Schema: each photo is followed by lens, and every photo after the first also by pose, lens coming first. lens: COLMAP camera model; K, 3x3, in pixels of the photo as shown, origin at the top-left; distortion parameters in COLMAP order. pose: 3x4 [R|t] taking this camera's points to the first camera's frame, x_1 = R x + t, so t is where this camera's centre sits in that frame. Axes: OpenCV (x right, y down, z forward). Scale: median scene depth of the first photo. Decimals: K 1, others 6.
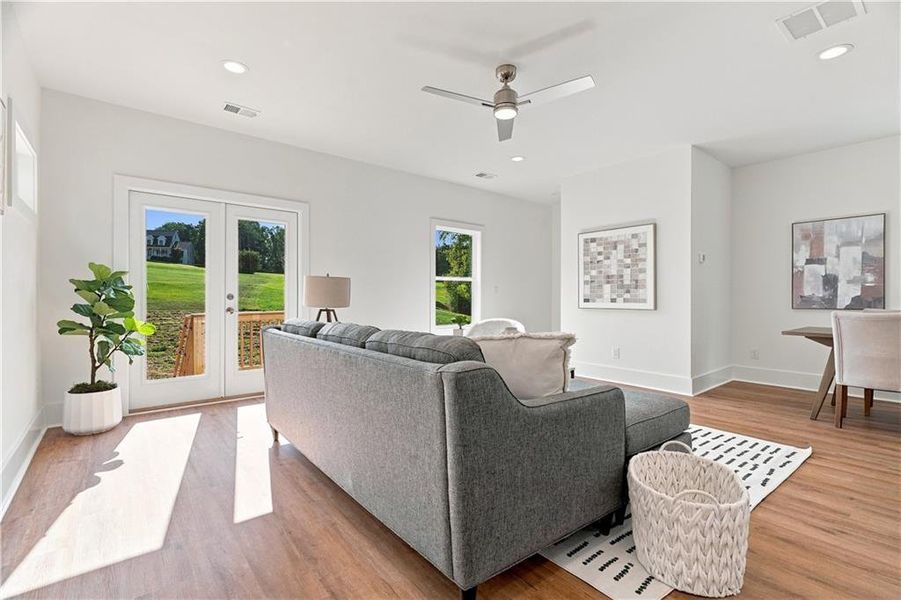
lens RADIAL K [[410.3, 0, 450.5], [0, 410.3, 300.0], [0, 0, 1]] dist [-0.000626, 0.000373]
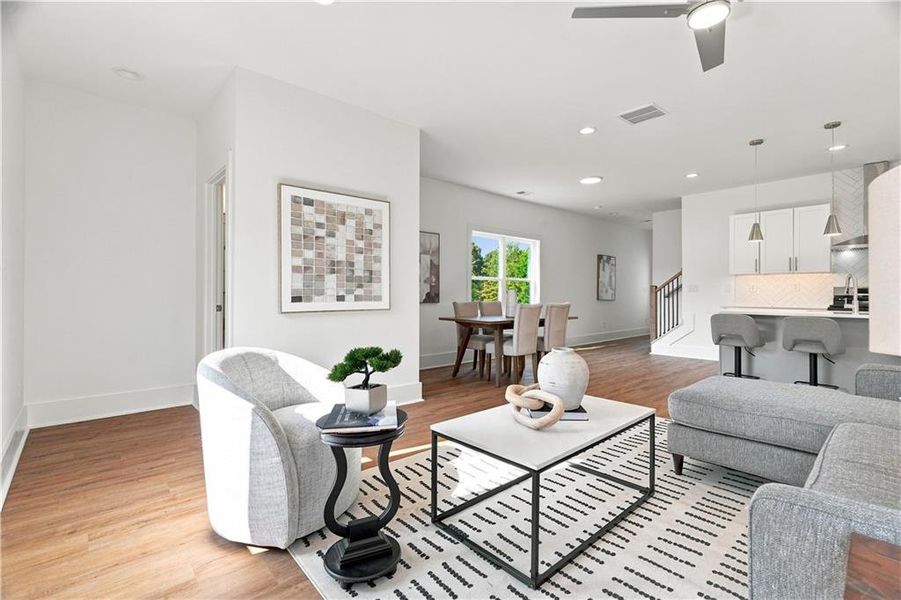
lens RADIAL K [[421.0, 0, 450.3], [0, 421.0, 291.1], [0, 0, 1]] dist [0.001938, 0.001336]
pose [[-0.047505, 0.003731, 0.998864, -0.352470], [0.004251, 0.999985, -0.003533, -0.009113], [-0.998862, 0.004078, -0.047520, 0.964893]]
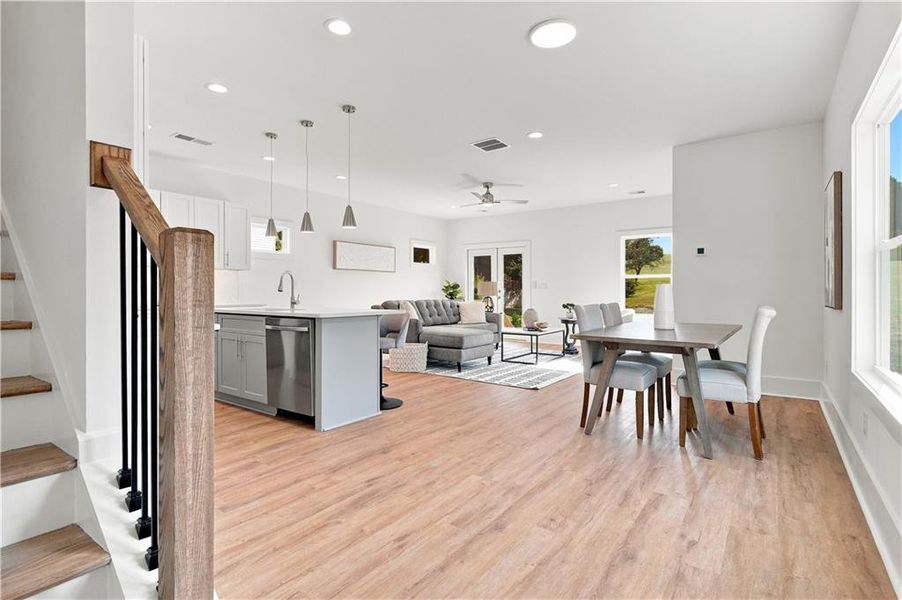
lens RADIAL K [[450.8, 0, 459.5], [0, 450.8, 297.7], [0, 0, 1]] dist [0.012922, 0.000226]
pose [[0.273250, 0.013342, -0.961850, 1.553793], [-0.009344, 0.999893, 0.011215, 0.001464], [0.961898, 0.005923, 0.273346, 0.147190]]
